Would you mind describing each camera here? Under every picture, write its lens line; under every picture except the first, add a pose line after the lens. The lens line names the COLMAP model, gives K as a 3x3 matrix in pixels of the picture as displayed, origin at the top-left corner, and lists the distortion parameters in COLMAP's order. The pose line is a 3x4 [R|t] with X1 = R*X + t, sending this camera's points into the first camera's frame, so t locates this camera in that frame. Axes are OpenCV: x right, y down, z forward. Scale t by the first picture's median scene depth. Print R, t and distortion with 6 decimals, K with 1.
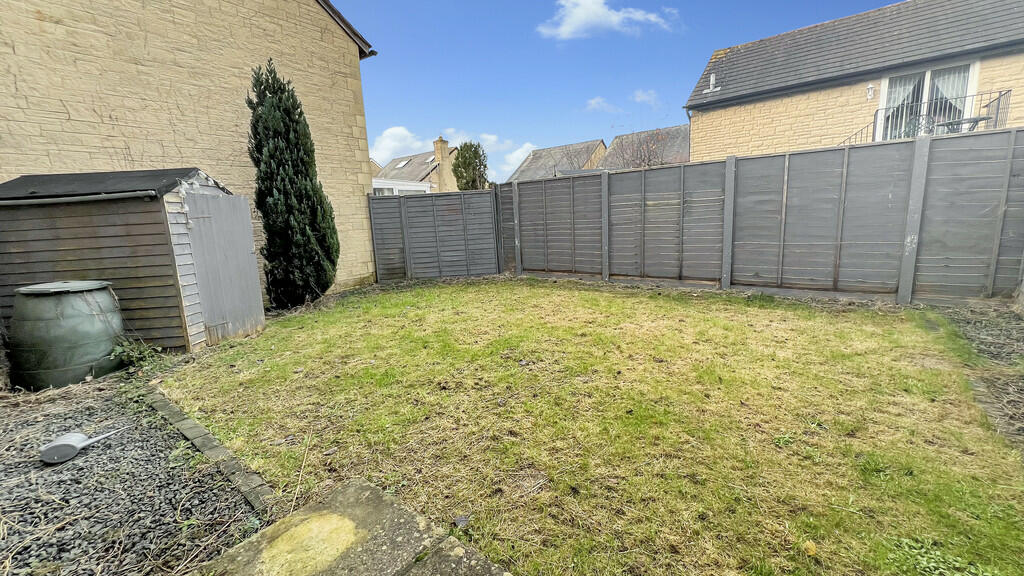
lens RADIAL K [[411.9, 0, 512.0], [0, 411.9, 288.0], [0, 0, 1]] dist [-0.001992, -0.000315]
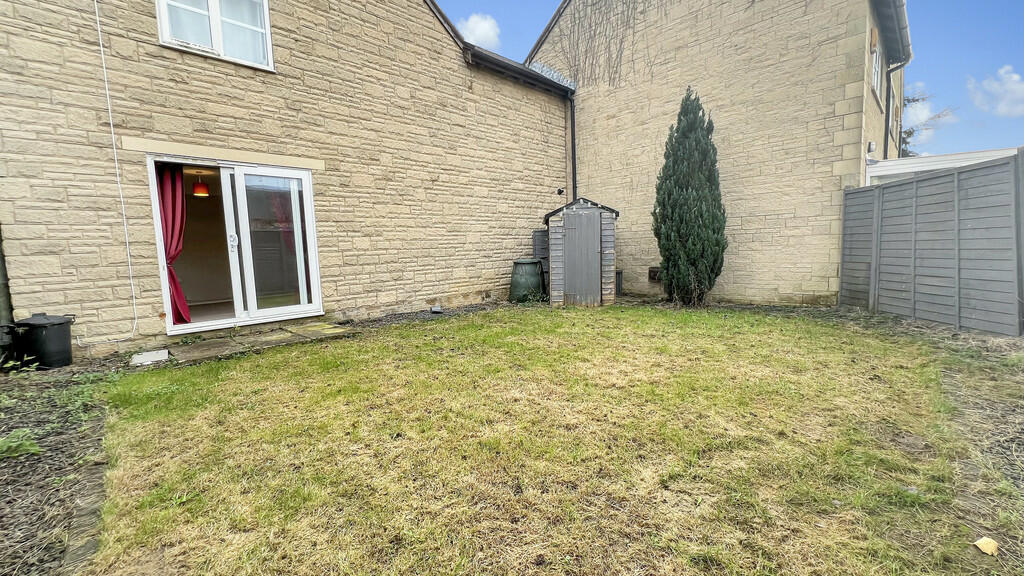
lens RADIAL K [[411.9, 0, 512.0], [0, 411.9, 288.0], [0, 0, 1]] dist [-0.001992, -0.000315]
pose [[-0.134813, 0.155031, -0.978668, 0.707303], [-0.127827, 0.976710, 0.172329, -0.145708], [0.982591, 0.148332, -0.111856, 0.744548]]
